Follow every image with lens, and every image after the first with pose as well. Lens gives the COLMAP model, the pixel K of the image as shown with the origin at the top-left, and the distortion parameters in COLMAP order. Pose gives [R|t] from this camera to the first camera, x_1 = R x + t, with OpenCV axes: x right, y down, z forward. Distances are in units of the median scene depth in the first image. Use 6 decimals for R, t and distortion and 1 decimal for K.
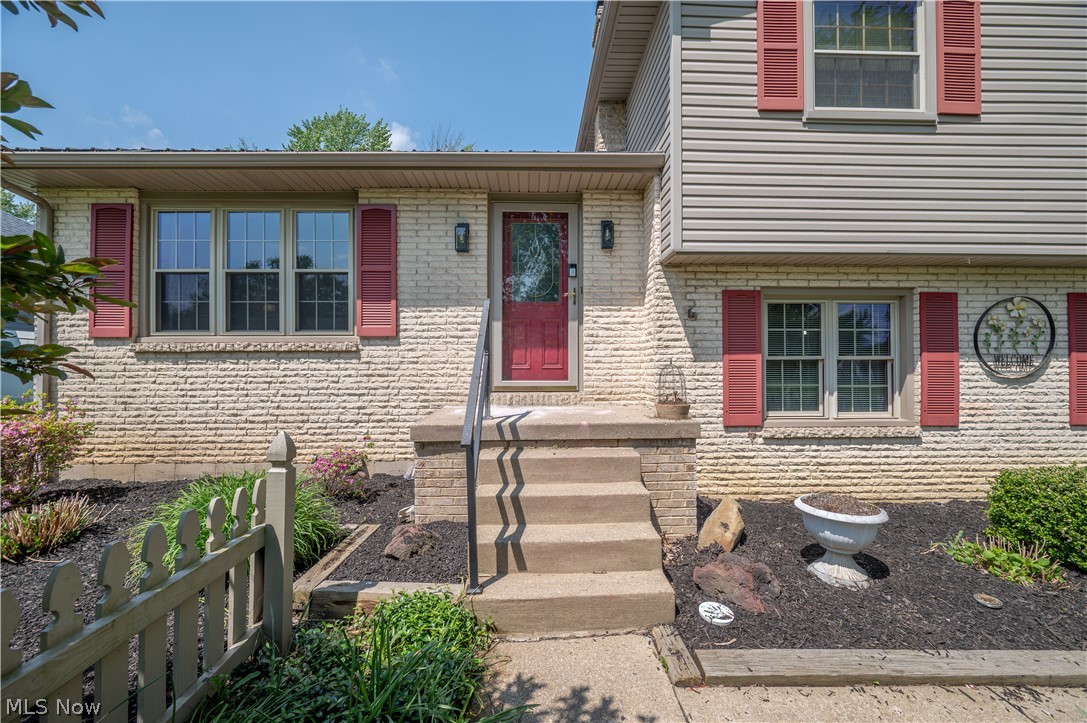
lens RADIAL K [[429.5, 0, 548.9], [0, 429.5, 359.5], [0, 0, 1]] dist [-0.001147, -0.000848]
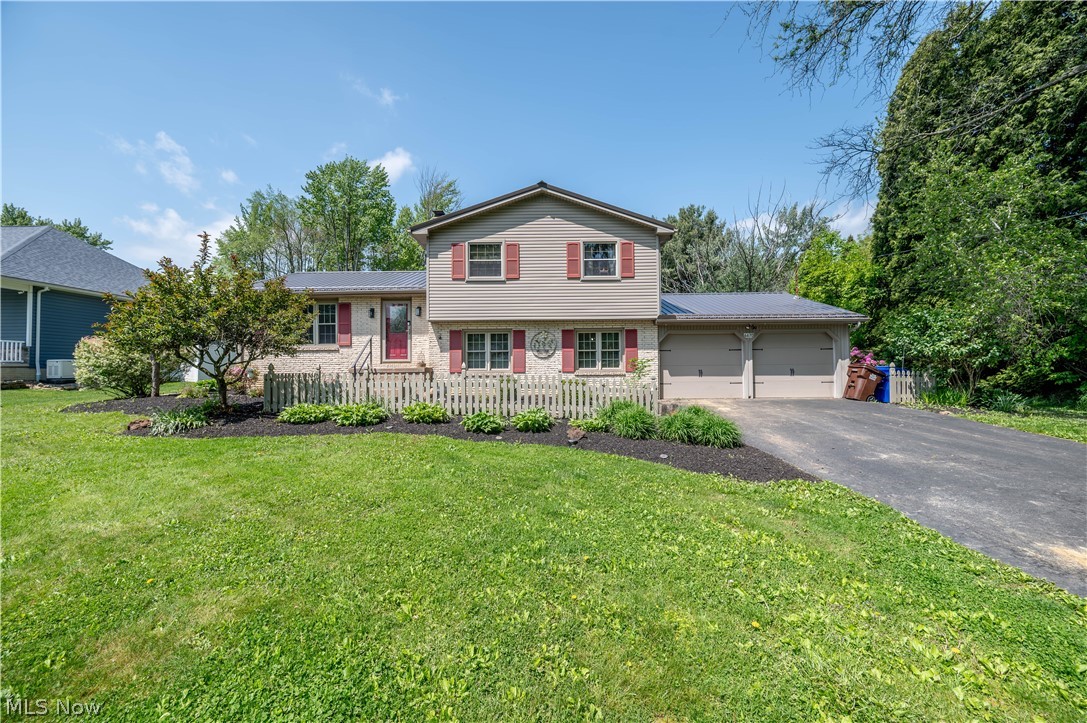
lens RADIAL K [[407.0, 0, 543.1], [0, 407.0, 362.4], [0, 0, 1]] dist [-0.002388, -0.000308]
pose [[0.999813, -0.007788, -0.017693, 1.109730], [0.007960, 0.999921, 0.009692, 0.053237], [0.017616, -0.009831, 0.999797, -1.961101]]
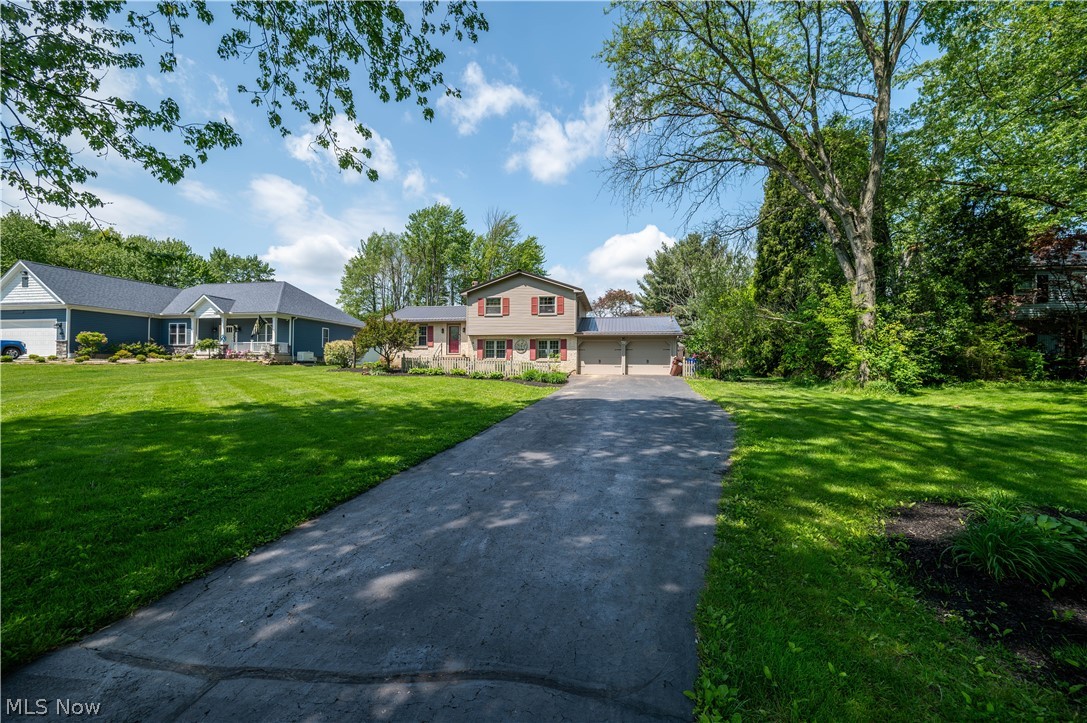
lens RADIAL K [[429.5, 0, 542.4], [0, 429.5, 361.0], [0, 0, 1]] dist [-0.001147, -0.000848]
pose [[0.975955, 0.006102, -0.217889, 2.741387], [-0.006107, 0.999981, 0.000652, 0.155274], [0.217889, 0.000695, 0.975973, -5.109917]]
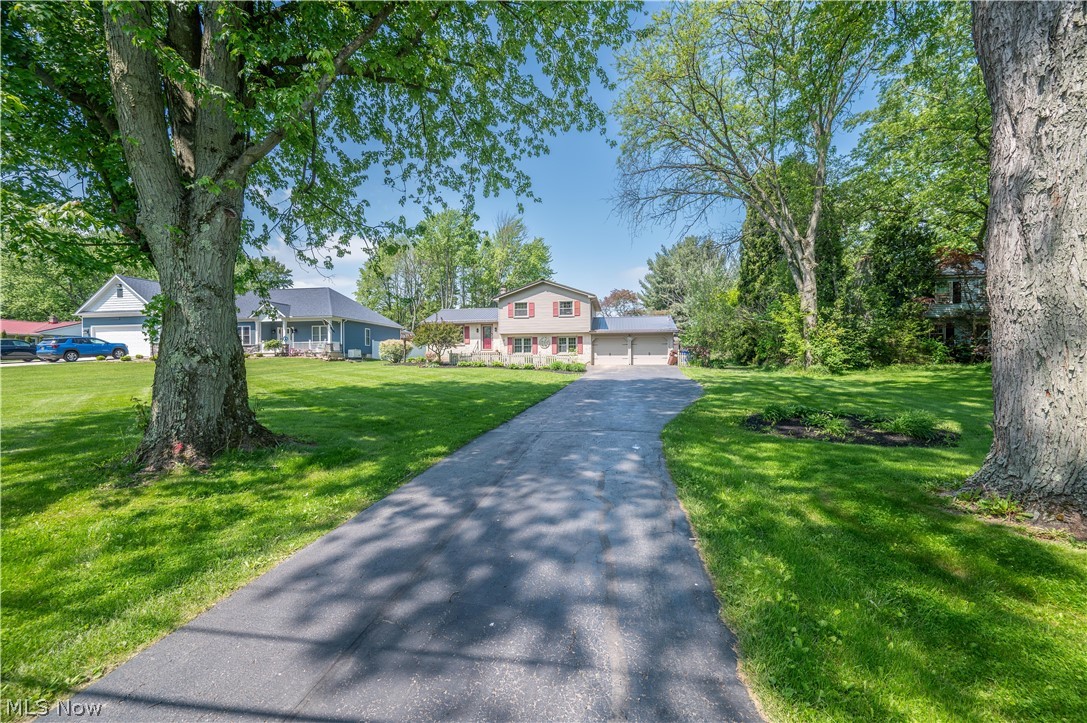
lens RADIAL K [[451.0, 0, 545.0], [0, 451.0, 364.0], [0, 0, 1]] dist [-0.003469, 0.000004]
pose [[0.978566, -0.003062, -0.205910, 2.712688], [0.006757, 0.999829, 0.017242, 0.187655], [0.205822, -0.018264, 0.978419, -6.839174]]
